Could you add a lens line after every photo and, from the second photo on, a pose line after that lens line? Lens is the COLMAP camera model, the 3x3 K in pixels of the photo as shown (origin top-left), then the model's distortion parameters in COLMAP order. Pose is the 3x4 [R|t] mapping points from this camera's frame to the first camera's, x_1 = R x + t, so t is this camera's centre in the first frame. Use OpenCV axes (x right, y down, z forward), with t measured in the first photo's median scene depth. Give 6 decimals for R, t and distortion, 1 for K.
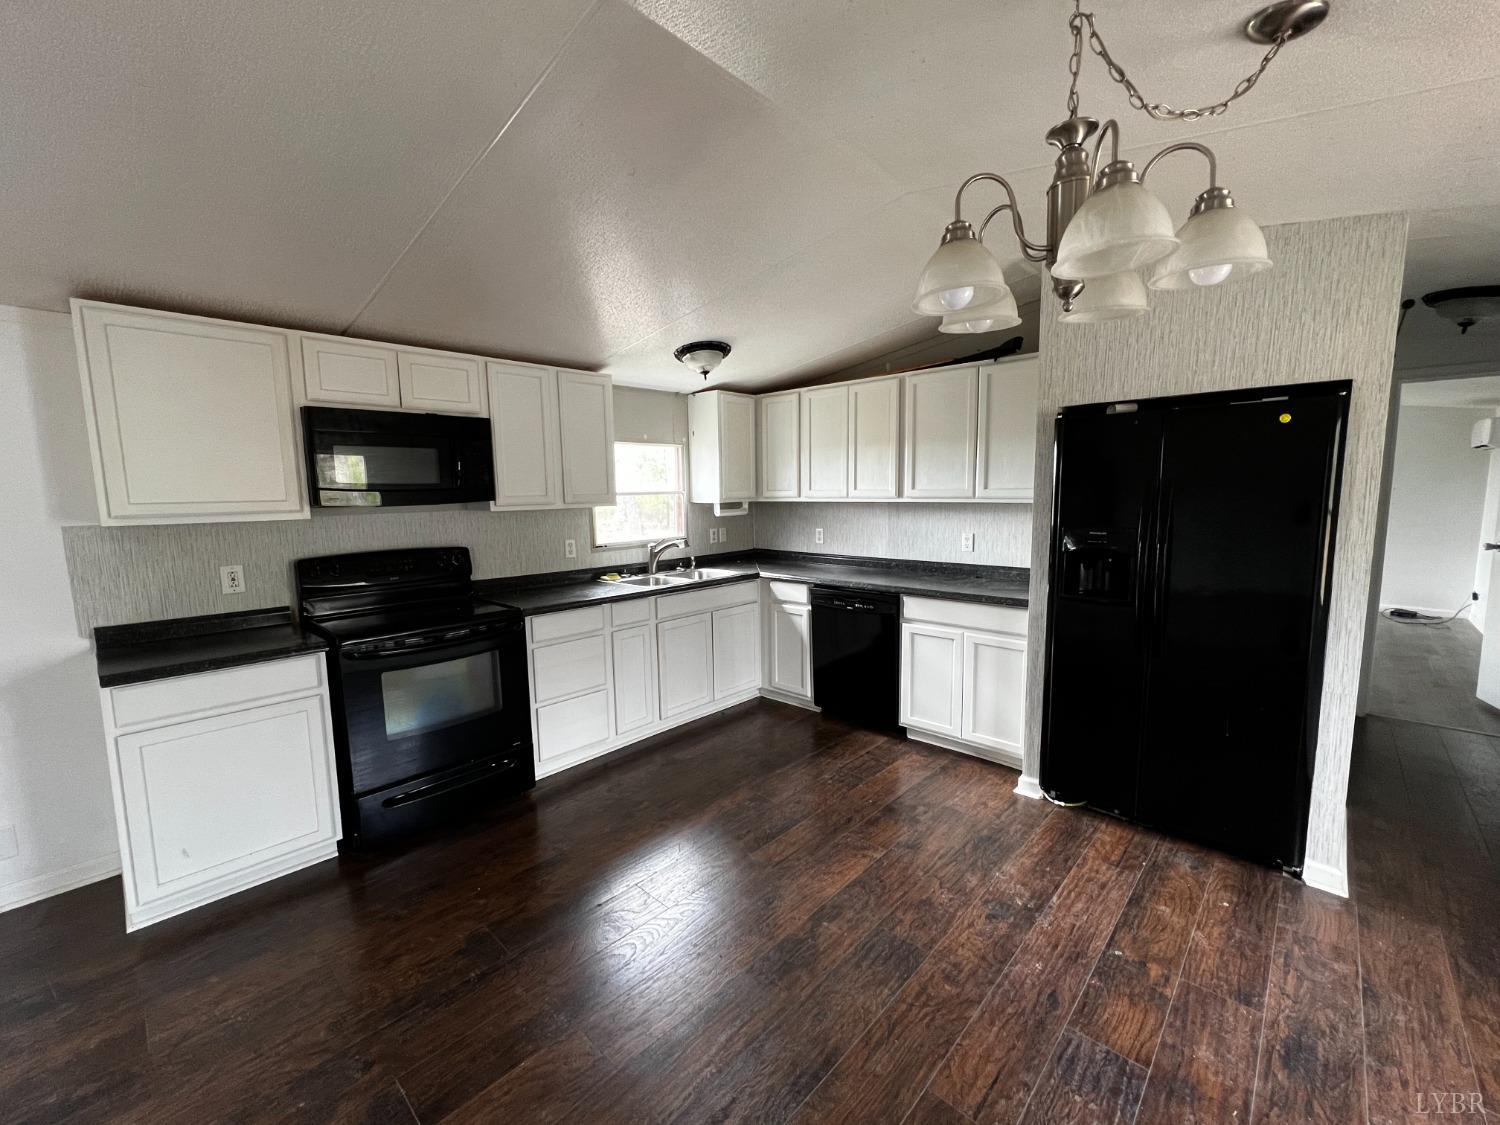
lens RADIAL K [[626.1, 0, 750.0], [0, 626.1, 562.5], [0, 0, 1]] dist [0.001201, 0.000162]
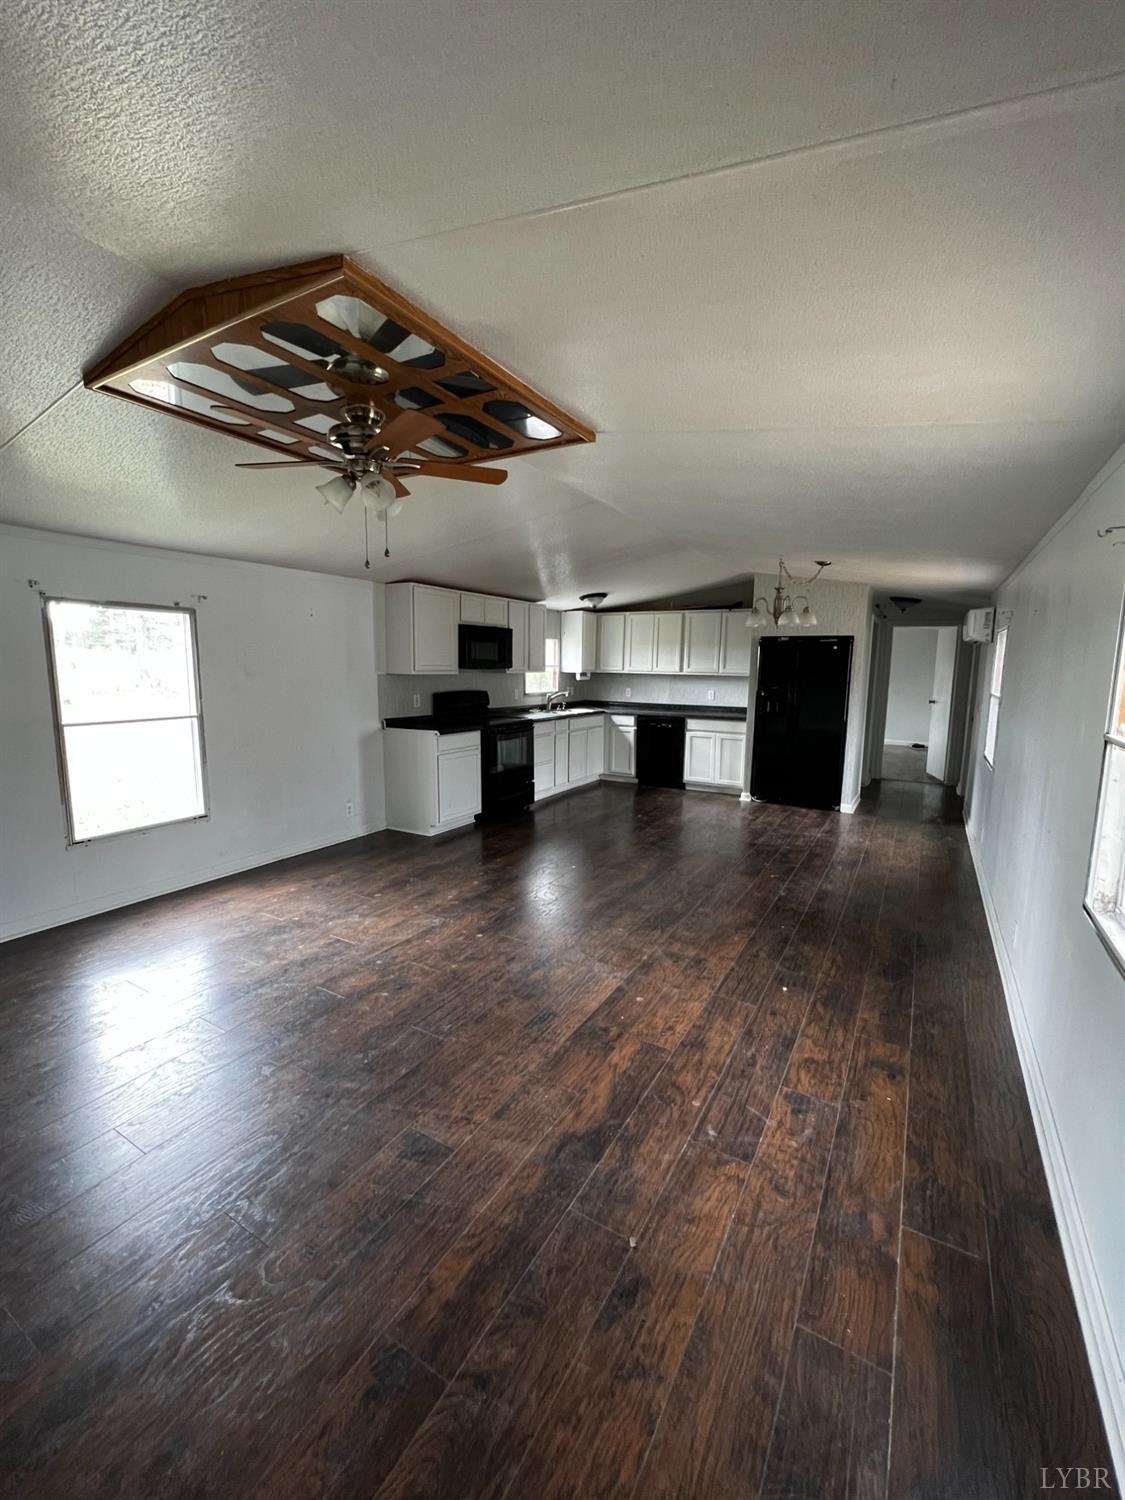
lens RADIAL K [[626.1, 0, 562.5], [0, 626.1, 750.0], [0, 0, 1]] dist [0.001201, 0.000162]
pose [[0.975252, -0.001855, 0.221090, -0.579681], [-0.002726, 0.999788, 0.020412, 0.107045], [-0.221081, -0.020510, 0.975040, -0.886474]]
